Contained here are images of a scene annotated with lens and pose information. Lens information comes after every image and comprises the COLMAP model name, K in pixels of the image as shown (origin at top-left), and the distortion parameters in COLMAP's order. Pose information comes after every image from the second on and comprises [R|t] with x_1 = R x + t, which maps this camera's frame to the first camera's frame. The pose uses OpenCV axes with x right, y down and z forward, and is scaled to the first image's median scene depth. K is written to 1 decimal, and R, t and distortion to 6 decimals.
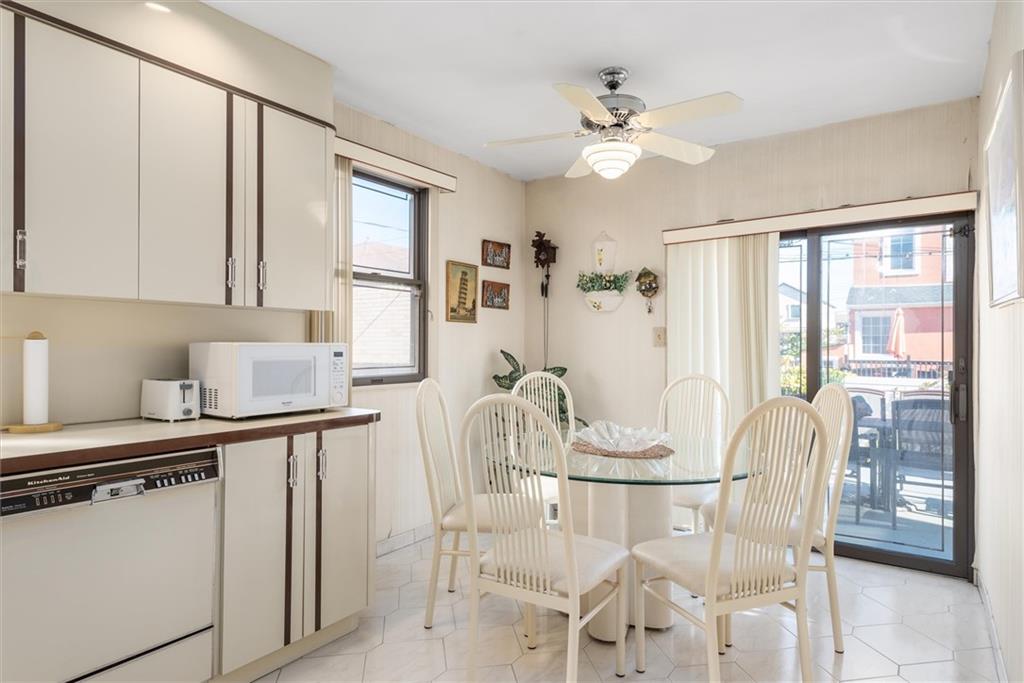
lens RADIAL K [[580.9, 0, 517.3], [0, 580.9, 345.1], [0, 0, 1]] dist [0.036434, -0.027467]
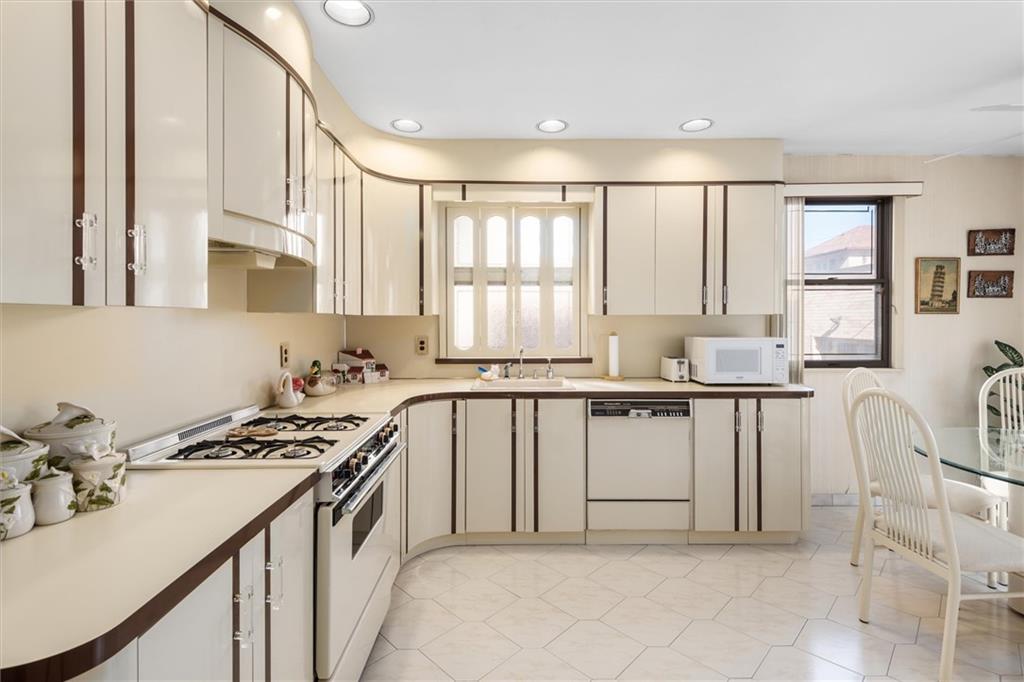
lens RADIAL K [[499.2, 0, 511.5], [0, 499.2, 317.4], [0, 0, 1]] dist [-0.002609, -0.001274]
pose [[0.565126, -0.000251, -0.825005, 0.323479], [0.005826, 0.999976, 0.003686, -0.062069], [0.824984, -0.006890, 0.565114, -0.219949]]
